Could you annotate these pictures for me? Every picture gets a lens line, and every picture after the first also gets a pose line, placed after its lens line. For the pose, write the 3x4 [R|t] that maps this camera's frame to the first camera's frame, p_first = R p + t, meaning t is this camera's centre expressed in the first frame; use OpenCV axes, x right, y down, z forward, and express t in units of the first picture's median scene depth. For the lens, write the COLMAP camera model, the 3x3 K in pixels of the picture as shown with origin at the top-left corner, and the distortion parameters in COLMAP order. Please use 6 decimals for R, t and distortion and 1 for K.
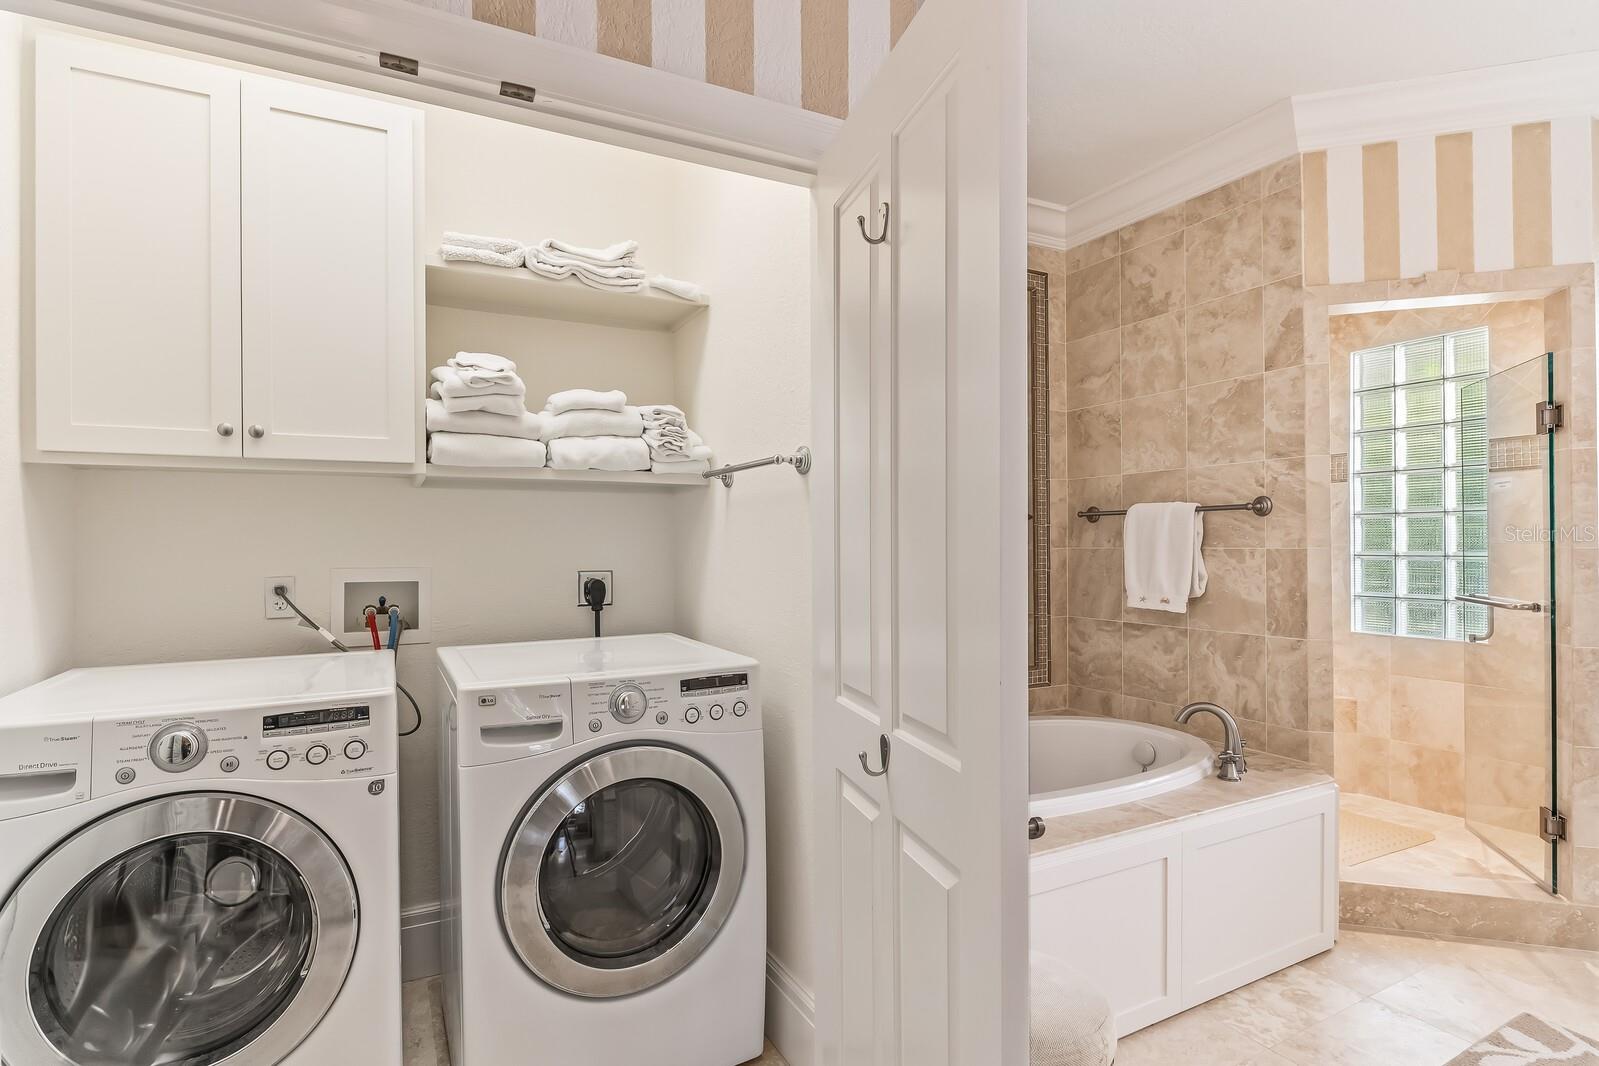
lens RADIAL K [[802.1, 0, 806.8], [0, 802.1, 537.8], [0, 0, 1]] dist [-0.012225, 0.002815]
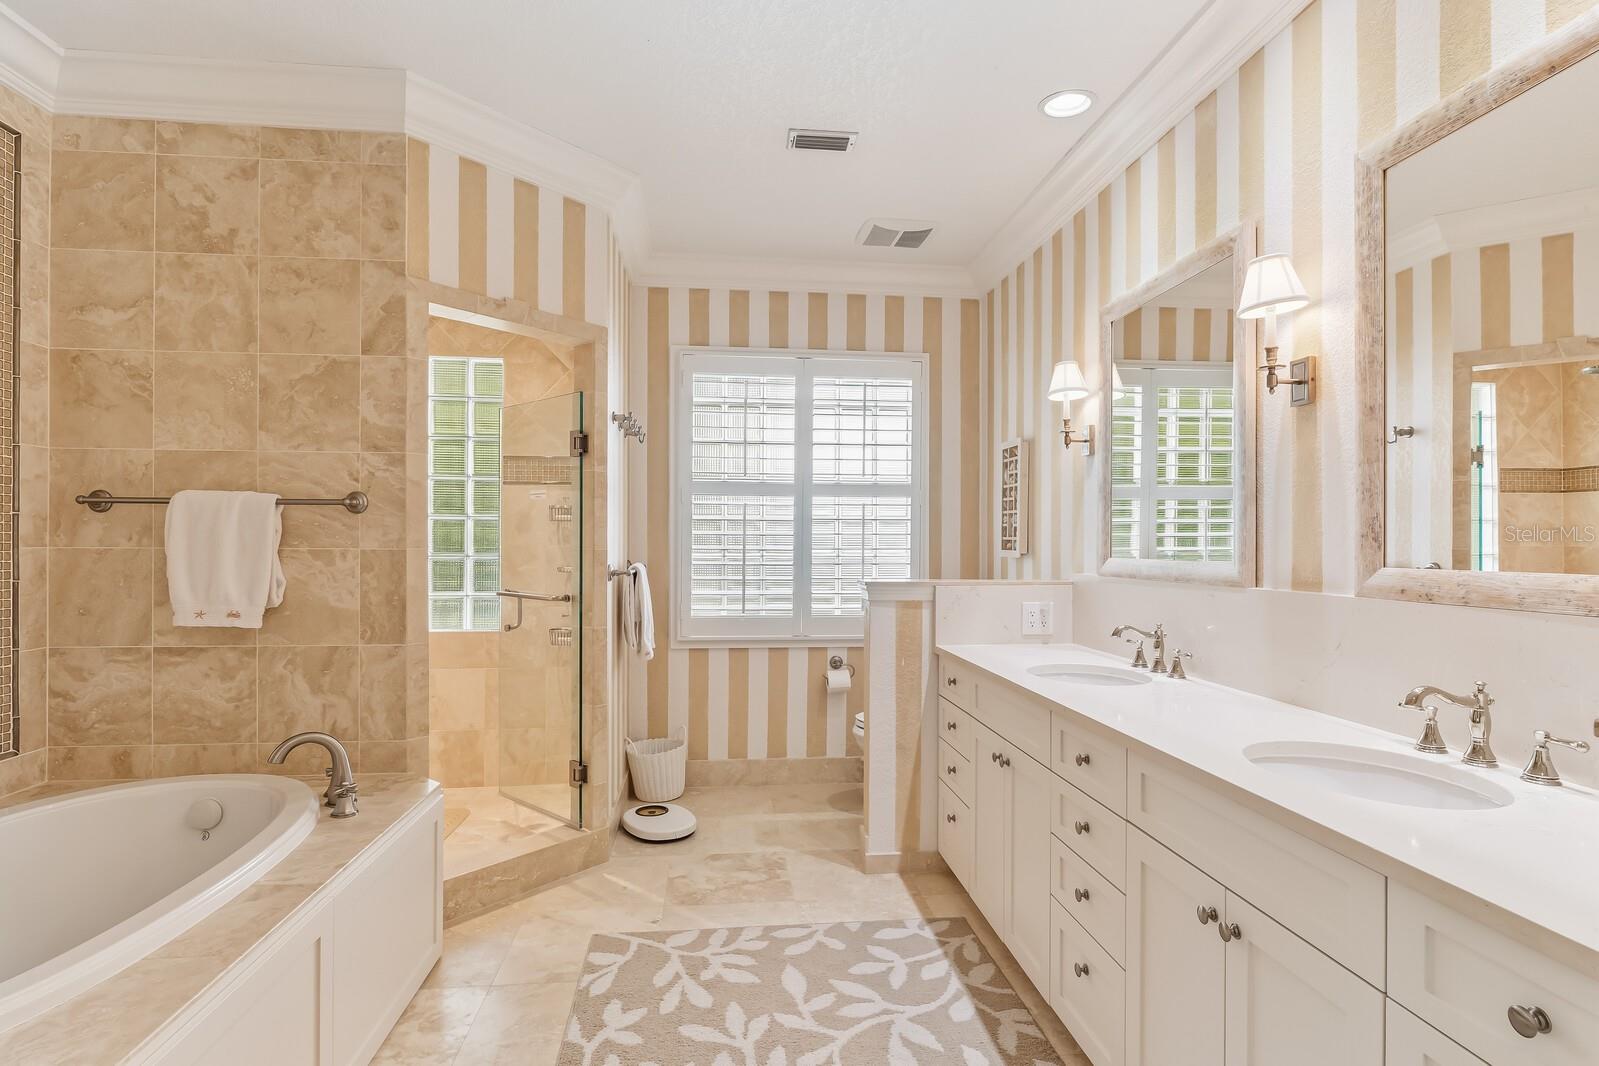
lens RADIAL K [[802.1, 0, 798.4], [0, 802.1, 542.5], [0, 0, 1]] dist [-0.012225, 0.002815]
pose [[0.373948, 0.009135, 0.927405, -0.081213], [-0.015564, 0.999872, -0.003573, 0.001061], [-0.927319, -0.013098, 0.374042, 0.191697]]
